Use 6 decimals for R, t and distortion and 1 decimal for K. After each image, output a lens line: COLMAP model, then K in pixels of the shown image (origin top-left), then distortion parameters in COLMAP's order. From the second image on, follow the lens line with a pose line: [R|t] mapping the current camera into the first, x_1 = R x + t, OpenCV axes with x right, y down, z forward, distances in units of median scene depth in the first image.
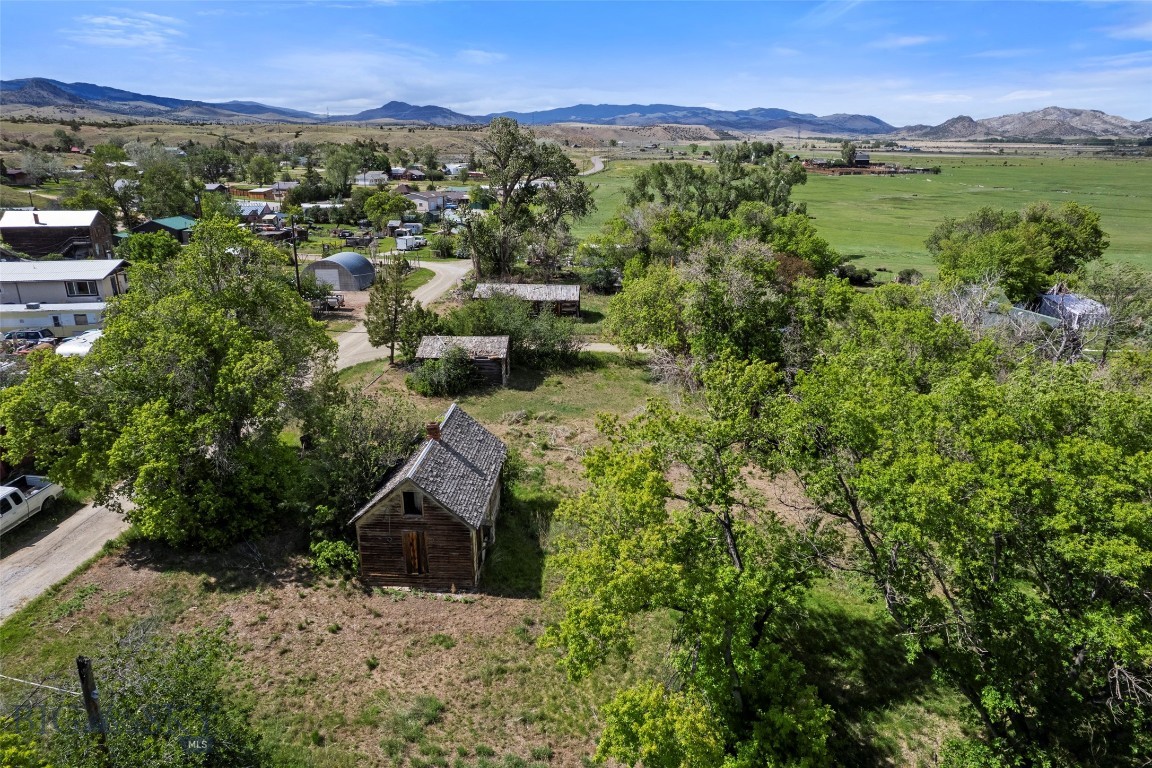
lens RADIAL K [[738.3, 0, 574.7], [0, 738.3, 380.8], [0, 0, 1]] dist [-0.080308, 0.072650]
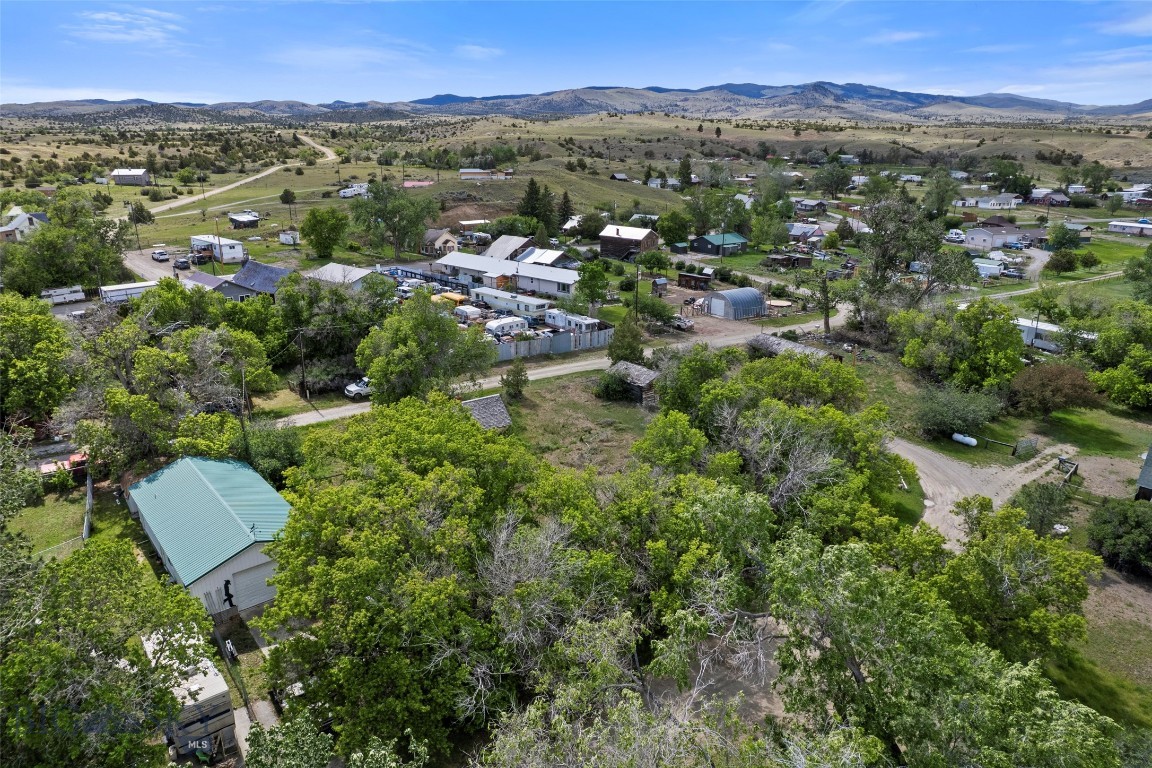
lens RADIAL K [[738.3, 0, 577.1], [0, 738.3, 390.1], [0, 0, 1]] dist [-0.080308, 0.072650]
pose [[0.618124, 0.251652, -0.744710, 0.485553], [-0.237200, 0.962923, 0.128509, -0.095241], [0.749439, 0.097211, 0.654898, -0.040944]]
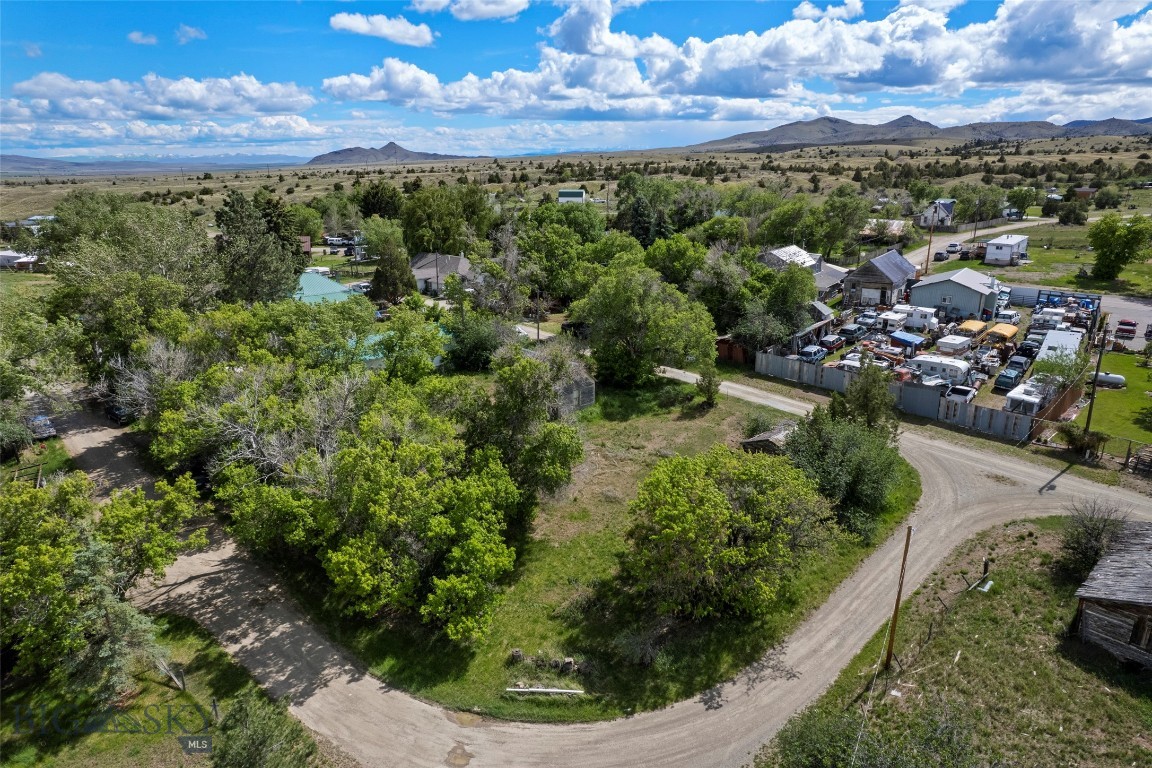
lens RADIAL K [[738.3, 0, 580.2], [0, 738.3, 386.3], [0, 0, 1]] dist [-0.080308, 0.072650]
pose [[-0.695413, 0.216427, -0.685244, 0.396786], [-0.209735, 0.850923, 0.481603, -0.288834], [0.687322, 0.478633, -0.546351, 0.712947]]
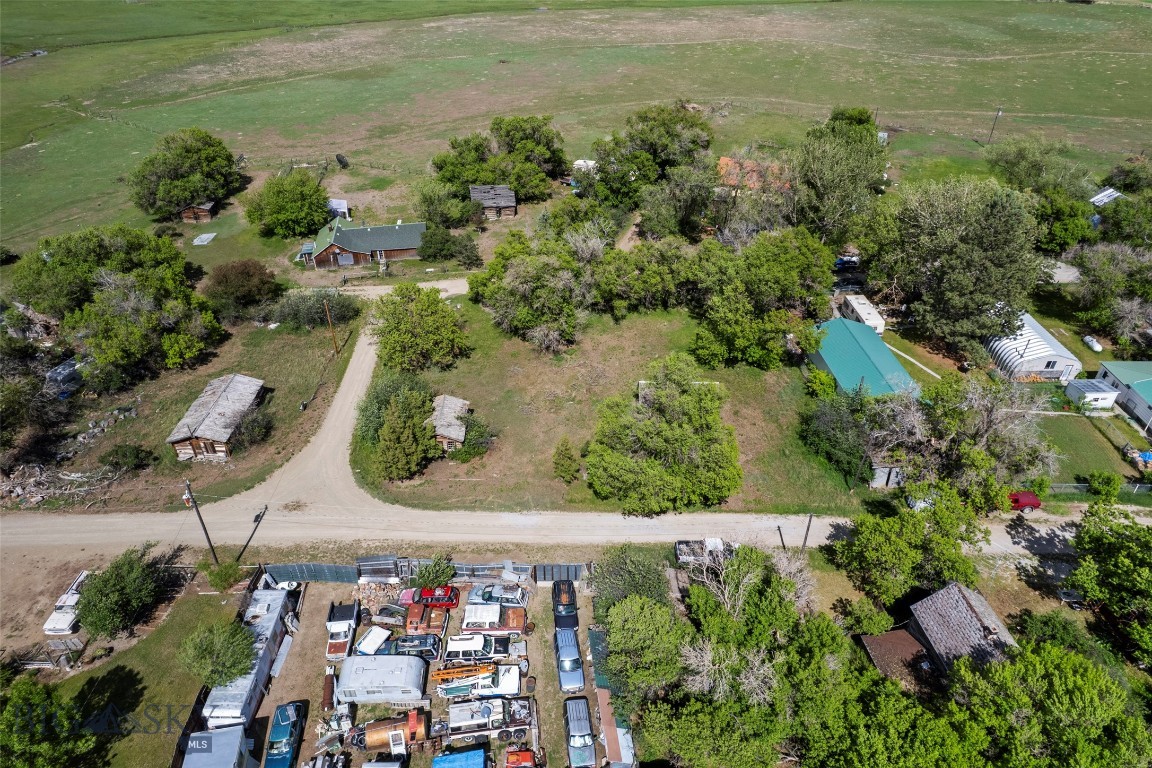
lens RADIAL K [[738.3, 0, 578.2], [0, 738.3, 385.8], [0, 0, 1]] dist [-0.080308, 0.072650]
pose [[-0.037474, -0.579057, 0.814426, -0.659971], [0.297724, 0.771517, 0.562248, -0.420857], [-0.953916, 0.263543, 0.143487, 0.296726]]
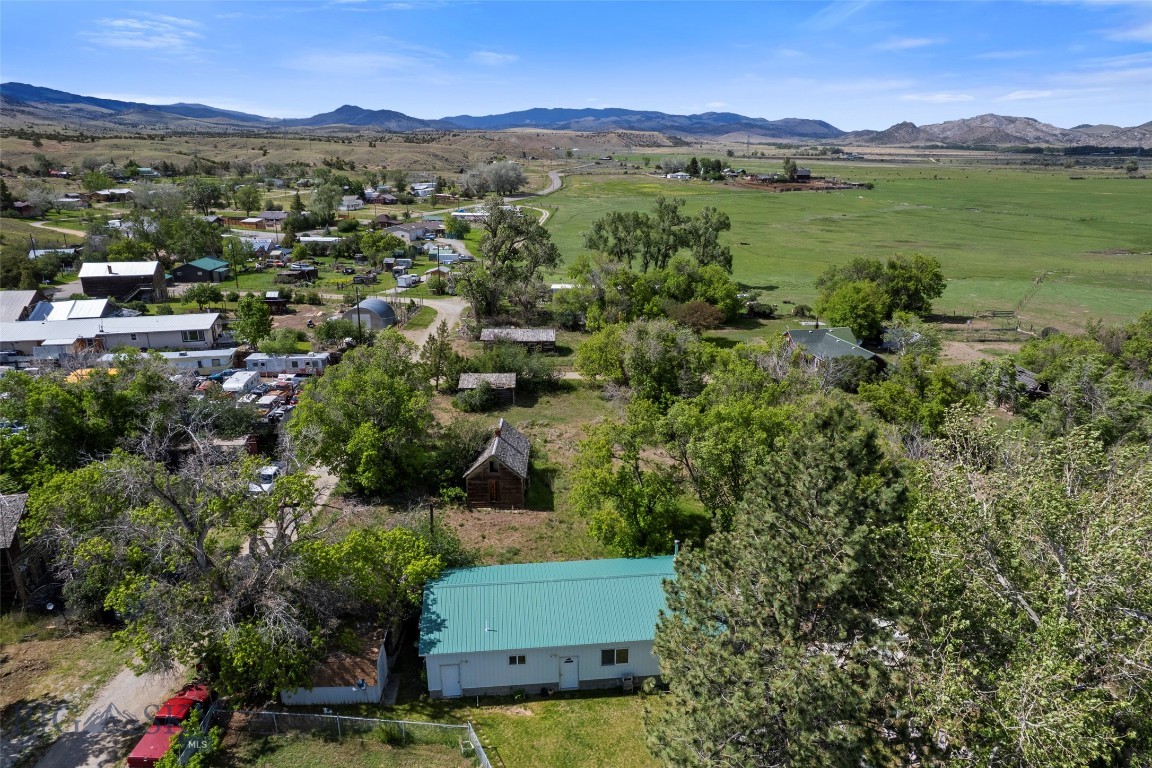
lens RADIAL K [[738.3, 0, 572.7], [0, 738.3, 382.8], [0, 0, 1]] dist [-0.080308, 0.072650]
pose [[0.998453, -0.016370, 0.053135, -0.028191], [0.016435, 0.999865, -0.000788, -0.019372], [-0.053115, 0.001660, 0.998587, -0.311722]]
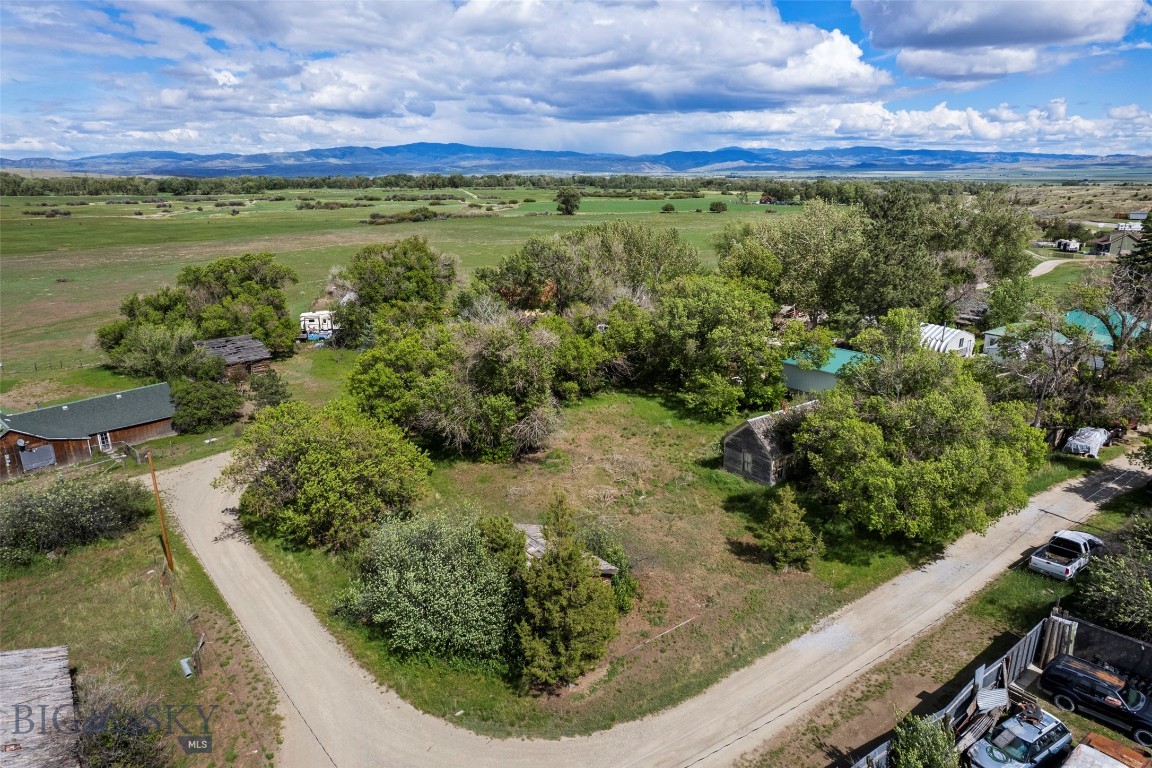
lens RADIAL K [[738.3, 0, 580.5], [0, 738.3, 376.8], [0, 0, 1]] dist [-0.080308, 0.072650]
pose [[-0.639577, -0.209584, 0.739605, -0.356234], [0.234772, 0.862895, 0.447542, -0.273755], [-0.731999, 0.459876, -0.502684, 0.674069]]
